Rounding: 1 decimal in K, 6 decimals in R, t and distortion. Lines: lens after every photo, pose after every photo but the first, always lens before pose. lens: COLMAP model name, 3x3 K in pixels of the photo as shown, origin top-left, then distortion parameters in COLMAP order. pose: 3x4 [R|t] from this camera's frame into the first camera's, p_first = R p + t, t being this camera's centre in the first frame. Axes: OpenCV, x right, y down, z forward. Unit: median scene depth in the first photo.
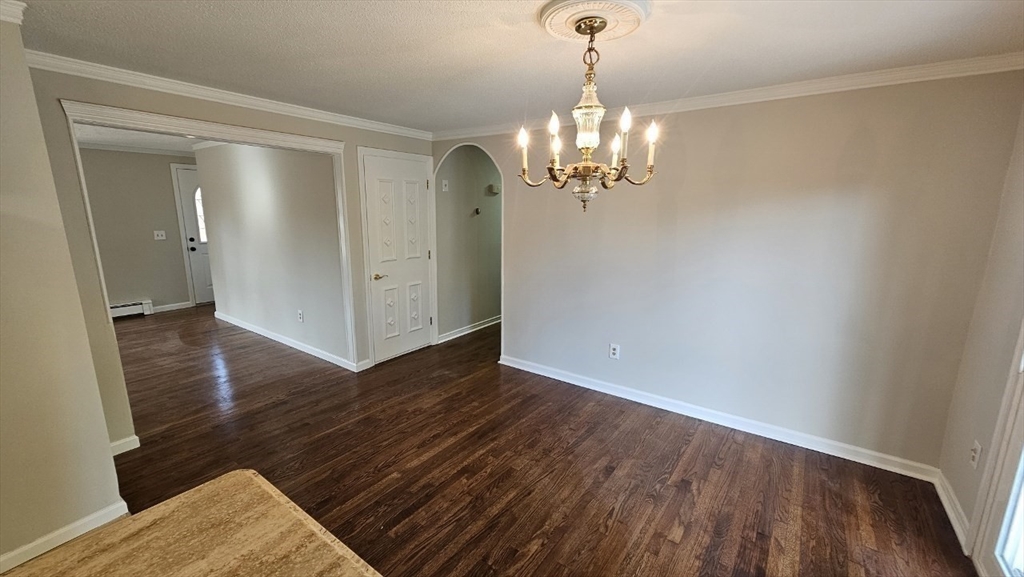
lens RADIAL K [[416.5, 0, 507.9], [0, 416.5, 291.4], [0, 0, 1]] dist [-0.000816, 0.000562]
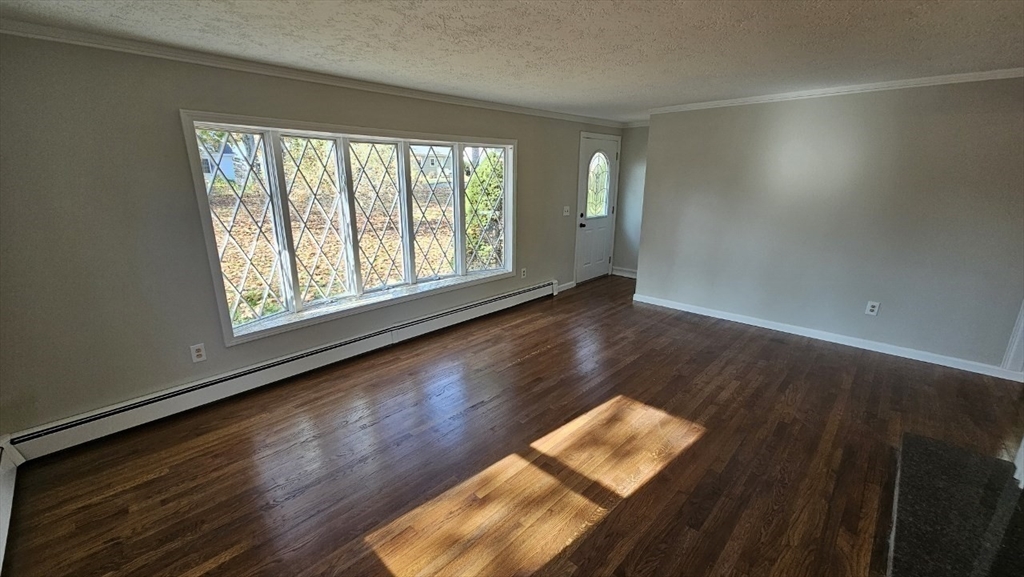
lens RADIAL K [[417.6, 0, 508.2], [0, 417.6, 291.5], [0, 0, 1]] dist [-0.000584, 0.000113]
pose [[0.991539, 0.020958, -0.128109, -2.123818], [-0.011681, 0.997283, 0.072740, -0.053551], [0.129285, -0.070628, 0.989089, 0.109677]]
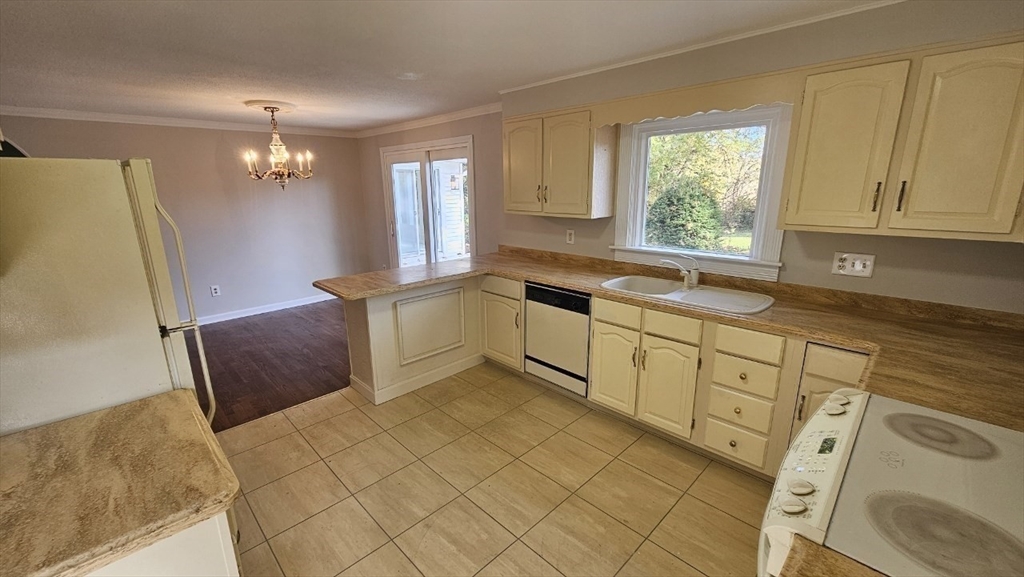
lens RADIAL K [[416.5, 0, 507.9], [0, 416.5, 291.4], [0, 0, 1]] dist [-0.000816, 0.000562]
pose [[0.165063, -0.256180, 0.952432, -1.402123], [0.207077, 0.953155, 0.220487, 0.057501], [-0.964300, 0.160832, 0.210379, -0.399130]]
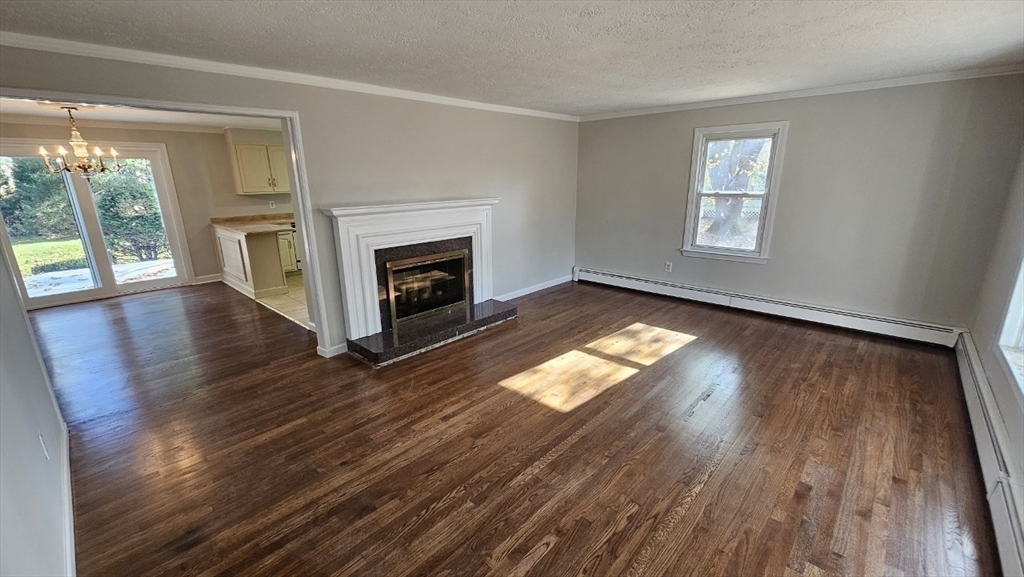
lens RADIAL K [[416.5, 0, 507.9], [0, 416.5, 291.4], [0, 0, 1]] dist [-0.000816, 0.000562]
pose [[-0.992281, -0.029038, 0.120564, -1.916474], [0.029017, 0.890844, 0.453382, -0.495738], [-0.120569, 0.453380, -0.883125, 2.354842]]
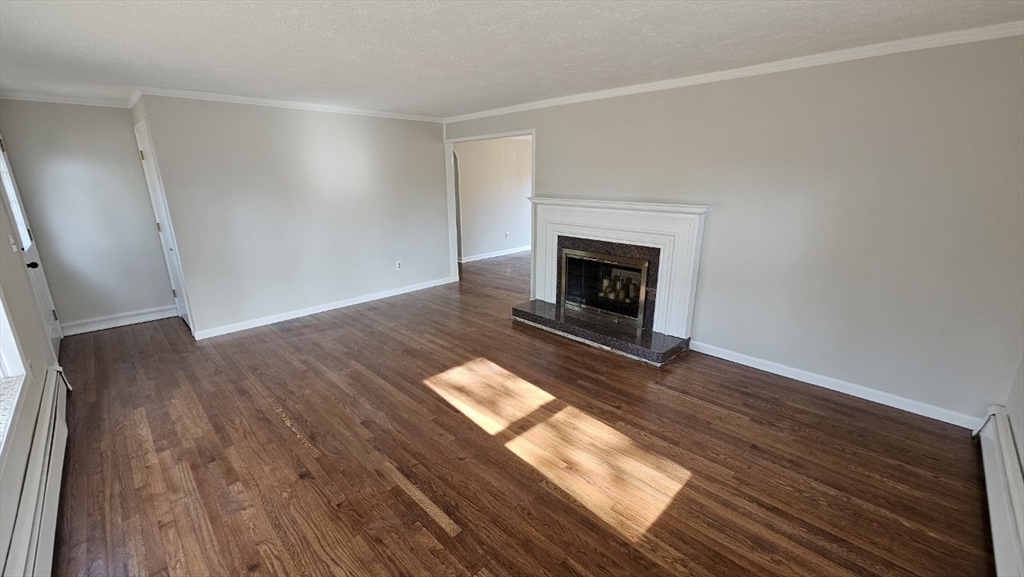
lens RADIAL K [[416.5, 0, 507.9], [0, 416.5, 291.4], [0, 0, 1]] dist [-0.000816, 0.000562]
pose [[0.154887, -0.280081, 0.947399, -3.125497], [0.203357, 0.947474, 0.246857, -0.207061], [-0.966776, 0.154425, 0.203708, 0.823899]]
